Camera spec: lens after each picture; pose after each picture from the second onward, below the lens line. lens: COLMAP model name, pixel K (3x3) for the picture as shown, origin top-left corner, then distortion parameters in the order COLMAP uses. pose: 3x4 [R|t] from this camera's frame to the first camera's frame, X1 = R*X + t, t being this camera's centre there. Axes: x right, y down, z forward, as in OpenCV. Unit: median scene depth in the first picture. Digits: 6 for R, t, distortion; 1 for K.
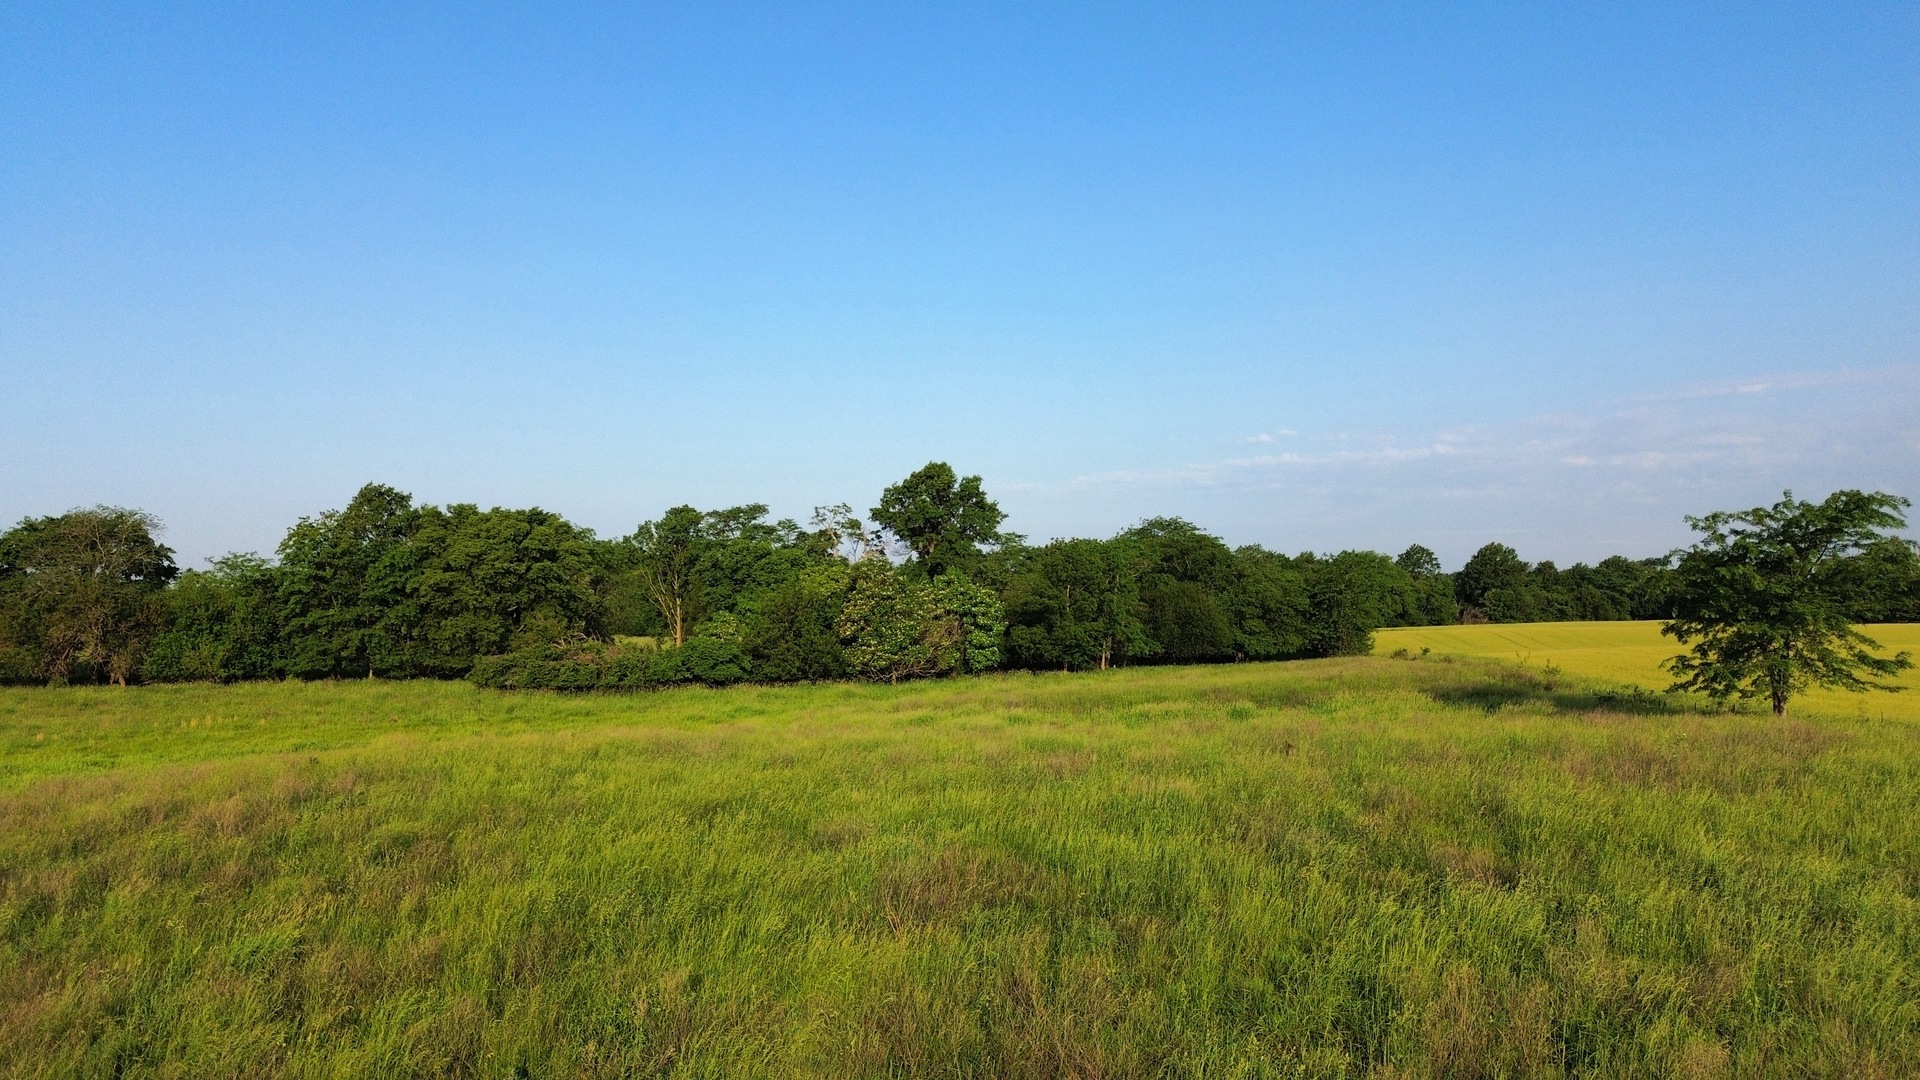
lens RADIAL K [[1364.8, 0, 963.0], [0, 1364.8, 554.2], [0, 0, 1]] dist [0.070839, -0.066303]
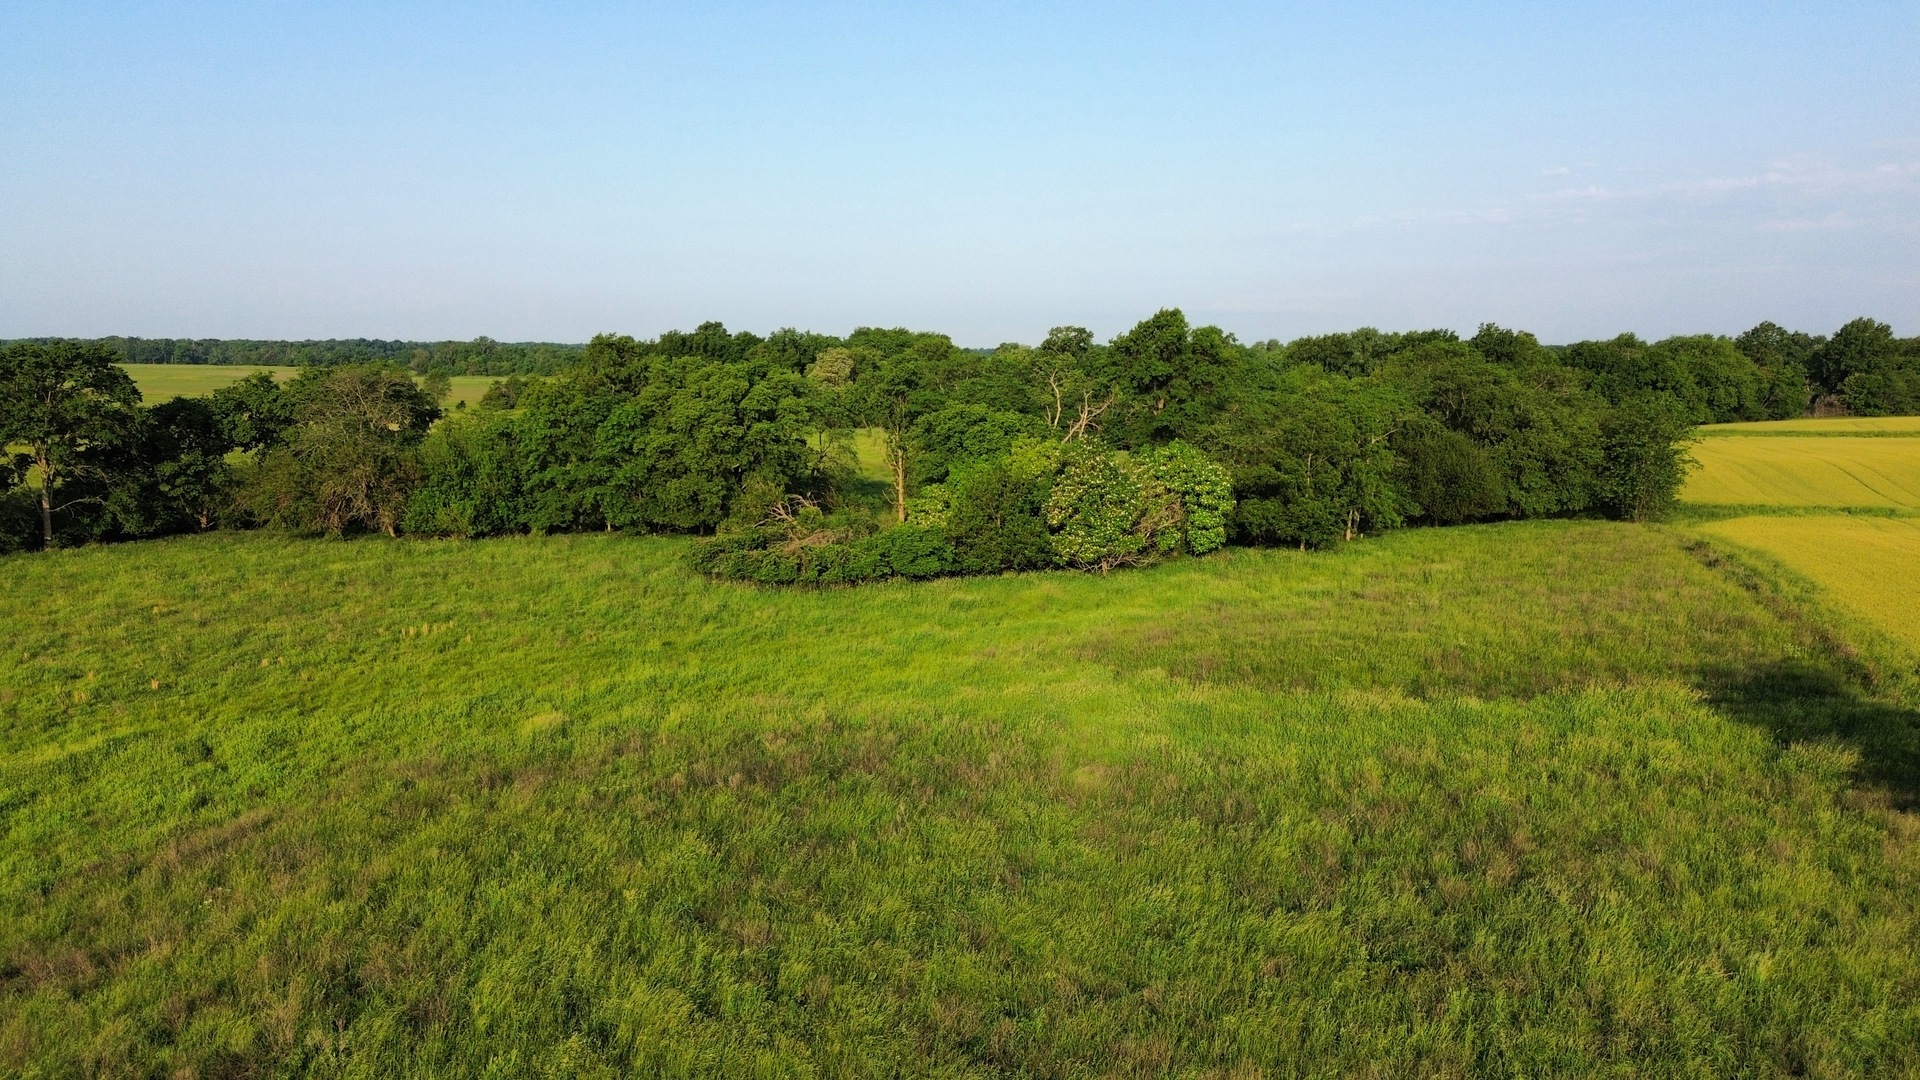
lens RADIAL K [[1364.8, 0, 961.7], [0, 1364.8, 534.7], [0, 0, 1]] dist [0.070839, -0.066303]
pose [[0.978970, 0.030803, -0.201664, 0.035364], [0.004328, 0.985176, 0.171492, -0.079271], [0.203957, -0.168759, 0.964325, 0.062719]]
